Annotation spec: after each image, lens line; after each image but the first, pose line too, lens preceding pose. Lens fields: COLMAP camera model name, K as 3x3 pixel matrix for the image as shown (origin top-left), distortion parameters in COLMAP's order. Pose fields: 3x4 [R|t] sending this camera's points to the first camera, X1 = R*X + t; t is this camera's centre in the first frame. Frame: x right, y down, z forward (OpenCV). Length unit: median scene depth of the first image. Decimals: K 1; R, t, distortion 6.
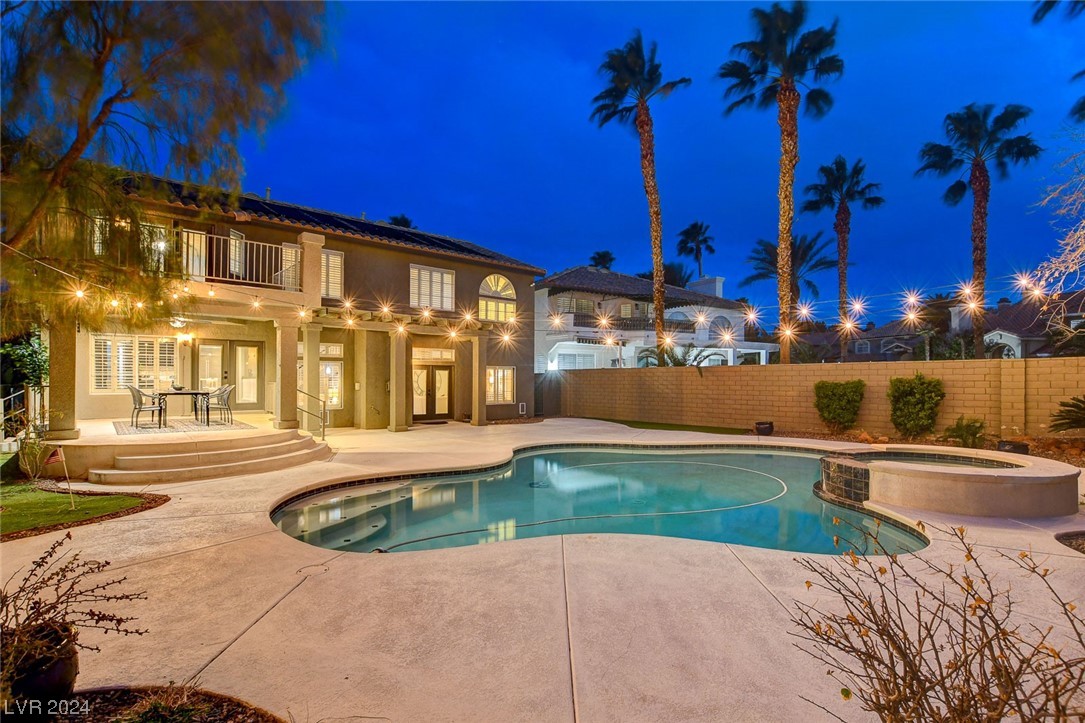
lens RADIAL K [[504.2, 0, 537.7], [0, 504.2, 380.7], [0, 0, 1]] dist [-0.022739, -0.000164]
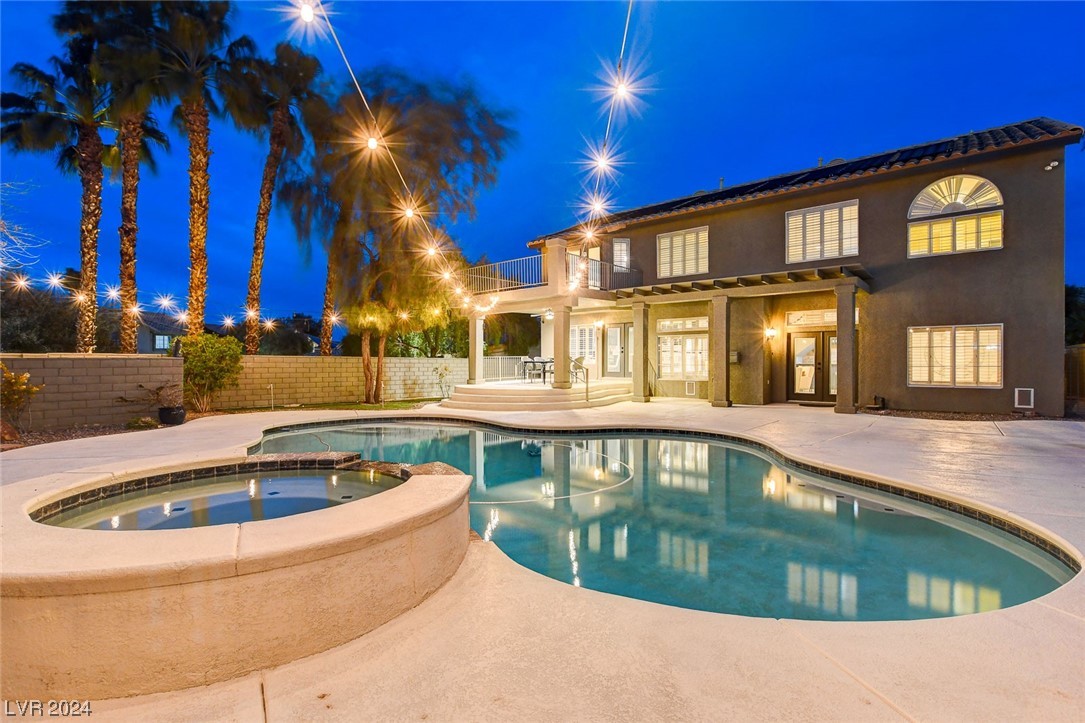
lens RADIAL K [[489.8, 0, 544.1], [0, 489.8, 363.4], [0, 0, 1]] dist [-0.015349, 0.000161]
pose [[0.145409, 0.000308, -0.989372, 0.500322], [0.003224, 0.999994, 0.000785, 0.018073], [0.989366, -0.003304, 0.145407, 0.488554]]
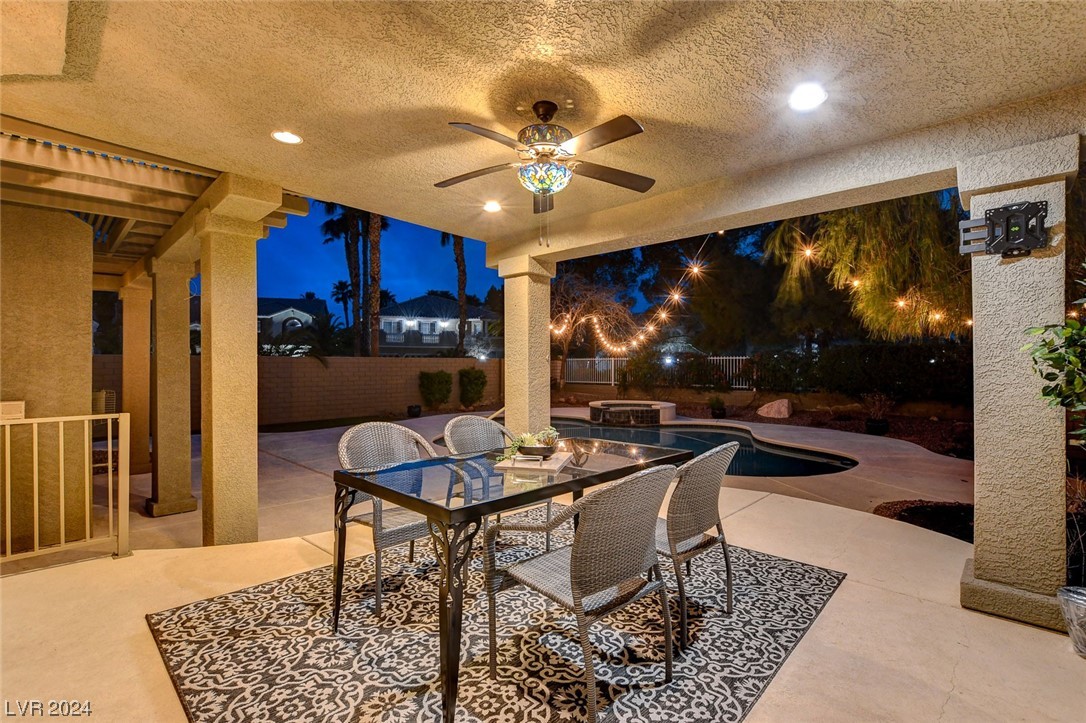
lens RADIAL K [[490.3, 0, 544.6], [0, 490.3, 363.4], [0, 0, 1]] dist [-0.015349, 0.000161]
pose [[-0.101259, 0.000527, 0.994860, -0.617910], [-0.001156, 0.999999, -0.000647, -0.016256], [-0.994859, -0.001216, -0.101259, 0.665307]]
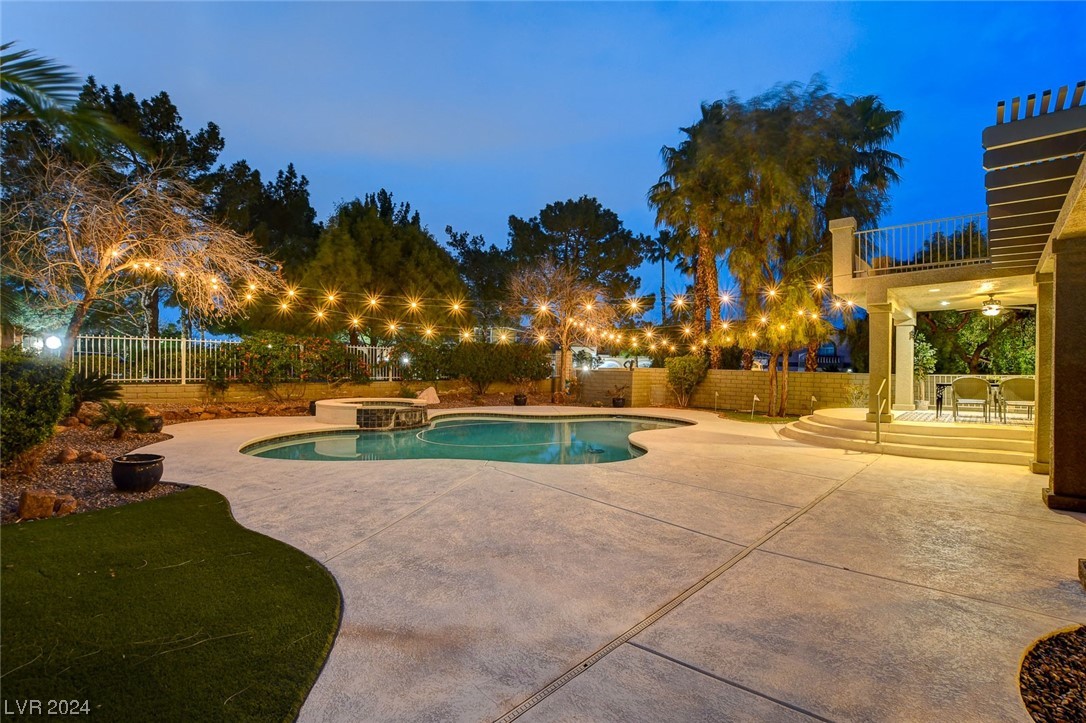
lens RADIAL K [[490.3, 0, 544.6], [0, 490.3, 363.4], [0, 0, 1]] dist [-0.015349, 0.000161]
pose [[-0.994285, -0.018111, -0.105213, 0.133099], [-0.017716, 0.999832, -0.004685, 0.001693], [0.105280, -0.002794, -0.994439, 1.175591]]
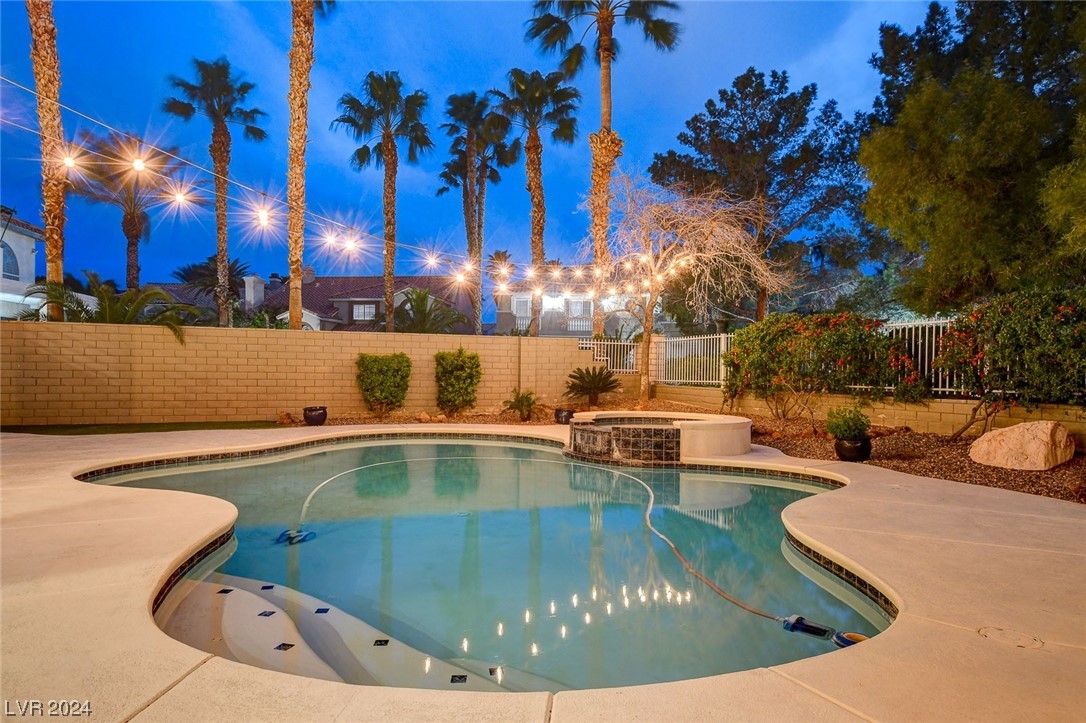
lens RADIAL K [[686.4, 0, 539.4], [0, 686.4, 371.8], [0, 0, 1]] dist [0.014660, 0.002280]
pose [[0.328978, 0.000333, 0.944337, -0.324081], [-0.012655, 0.999912, 0.004055, 0.018086], [-0.944253, -0.013285, 0.328953, 0.294799]]
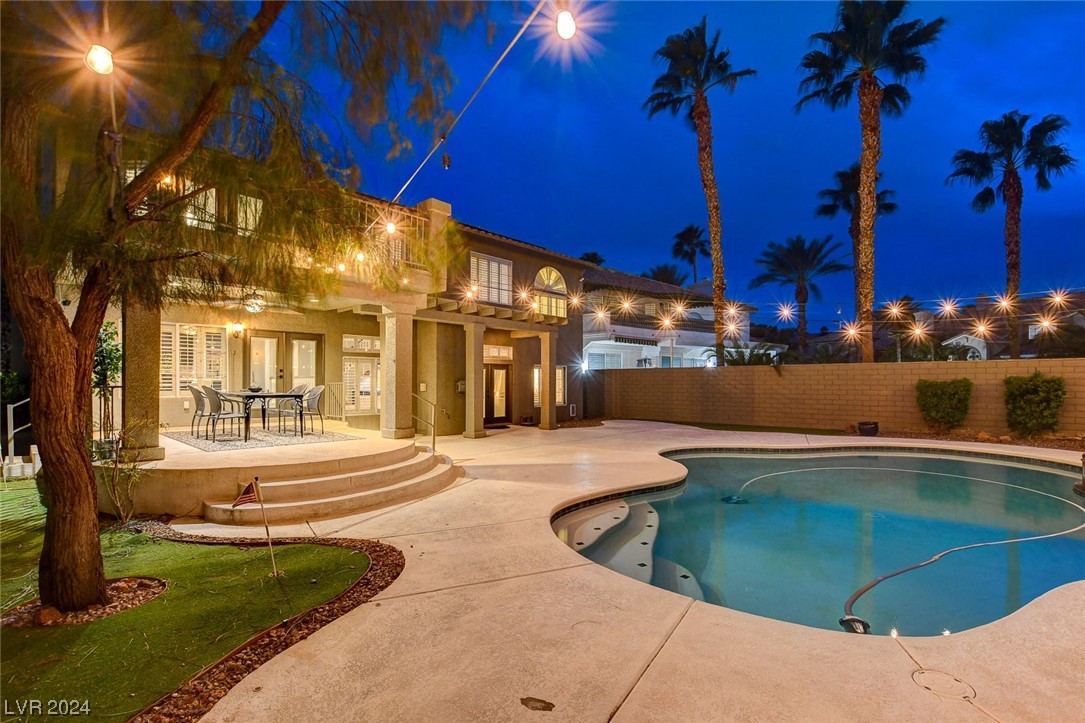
lens RADIAL K [[492.3, 0, 545.0], [0, 492.3, 380.7], [0, 0, 1]] dist [-0.011028, -0.000273]
pose [[0.992856, -0.002063, 0.119304, -0.230886], [0.002479, 0.999991, -0.003339, 0.003044], [-0.119296, 0.003611, 0.992852, 0.110886]]
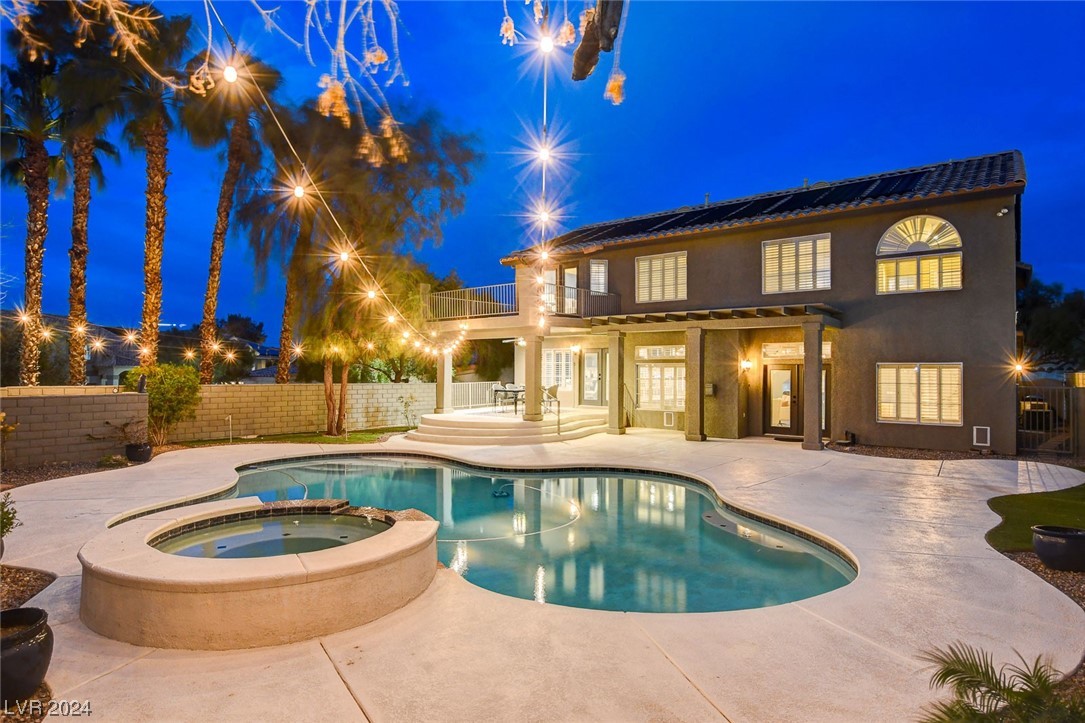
lens RADIAL K [[581.5, 0, 542.5], [0, 581.5, 361.5], [0, 0, 1]] dist [-0.018758, 0.000381]
pose [[0.173764, -0.017247, -0.984636, 0.626097], [-0.003217, 0.999831, -0.018080, -0.018375], [0.984782, 0.006309, 0.173679, 0.488301]]
